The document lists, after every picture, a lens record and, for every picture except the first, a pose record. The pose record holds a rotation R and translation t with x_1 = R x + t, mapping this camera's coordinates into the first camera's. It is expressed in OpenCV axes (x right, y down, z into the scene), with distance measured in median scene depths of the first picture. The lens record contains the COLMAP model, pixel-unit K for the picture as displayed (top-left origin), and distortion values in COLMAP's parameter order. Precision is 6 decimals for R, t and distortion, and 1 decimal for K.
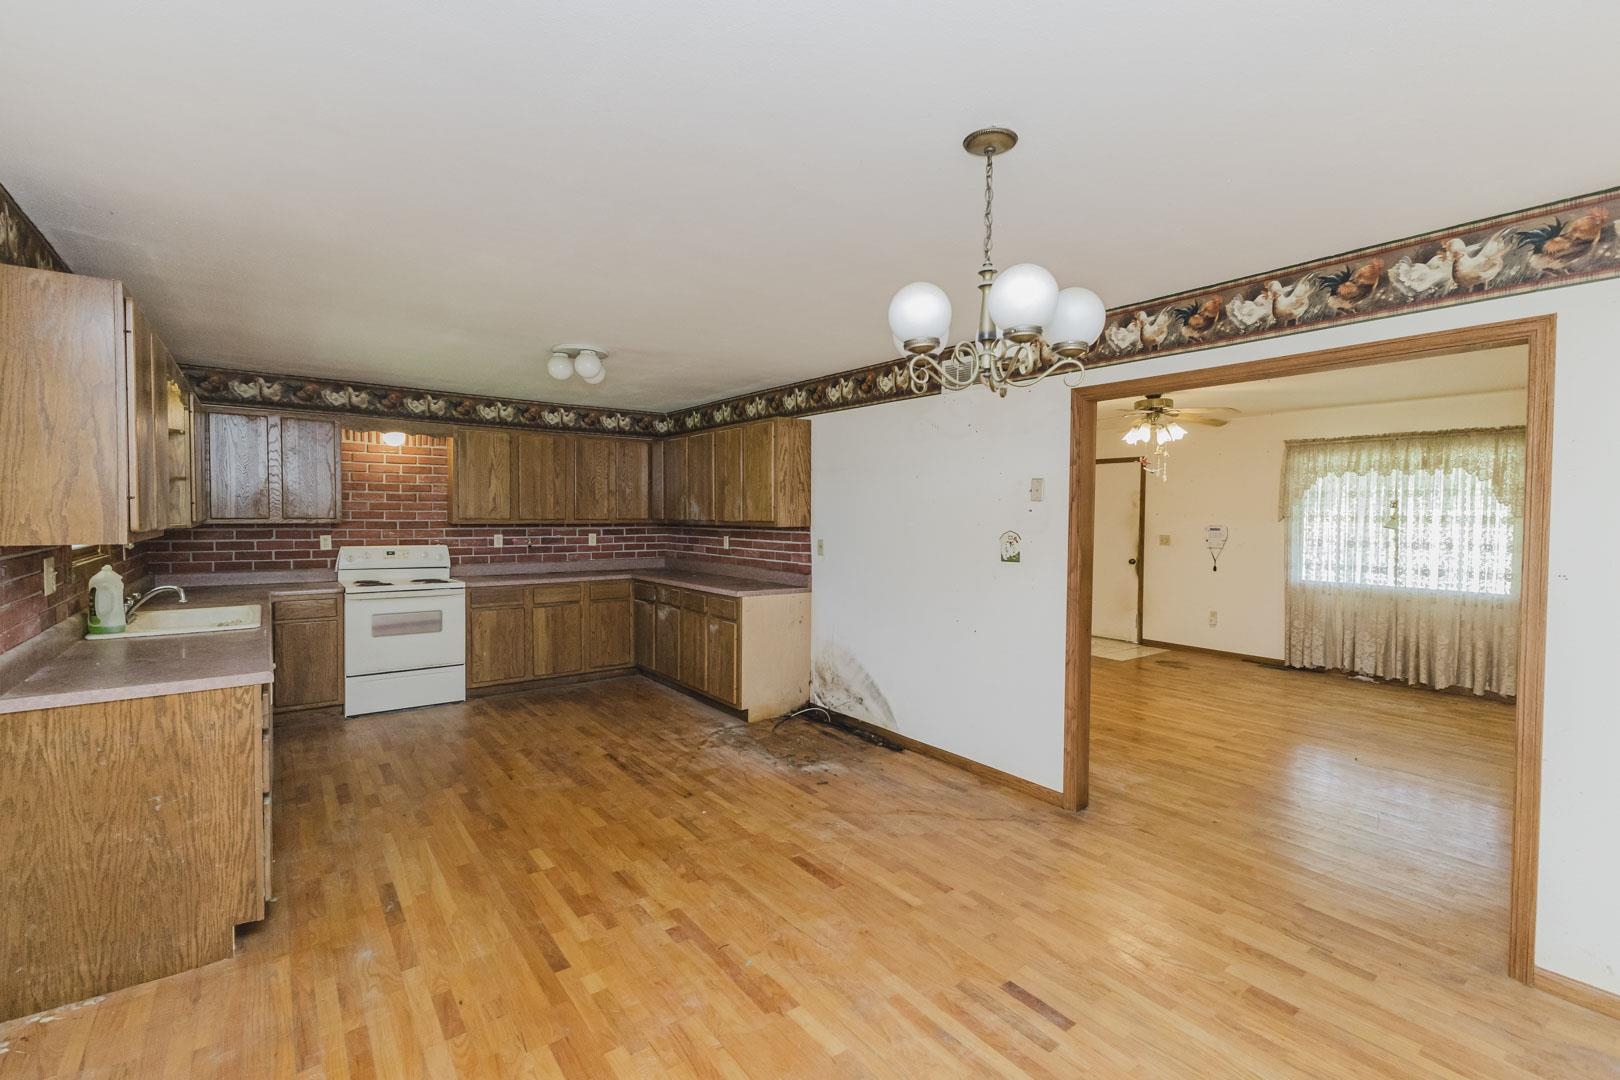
lens RADIAL K [[709.8, 0, 808.0], [0, 709.8, 533.0], [0, 0, 1]] dist [0.003834, 0.000221]
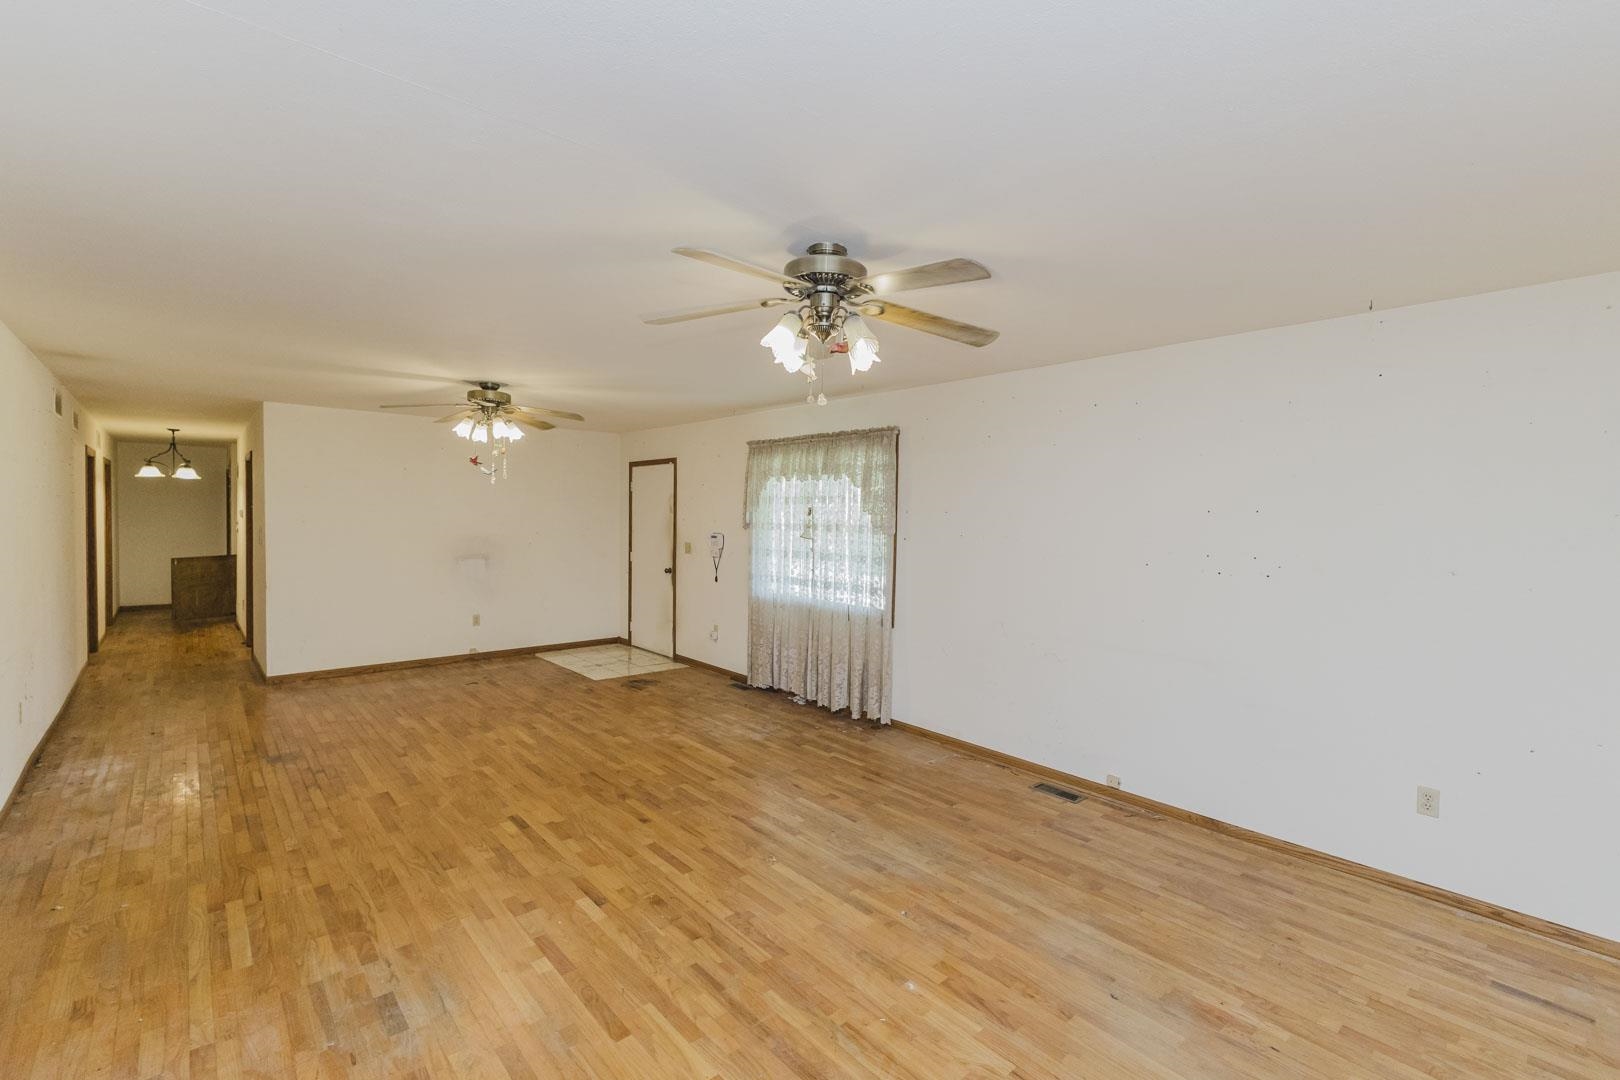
lens RADIAL K [[709.8, 0, 811.0], [0, 709.8, 536.5], [0, 0, 1]] dist [0.003834, 0.000221]
pose [[0.996789, 0.006221, 0.079835, 0.747611], [-0.006274, 0.999980, 0.000412, -0.008063], [-0.079830, -0.000911, 0.996808, 0.080135]]
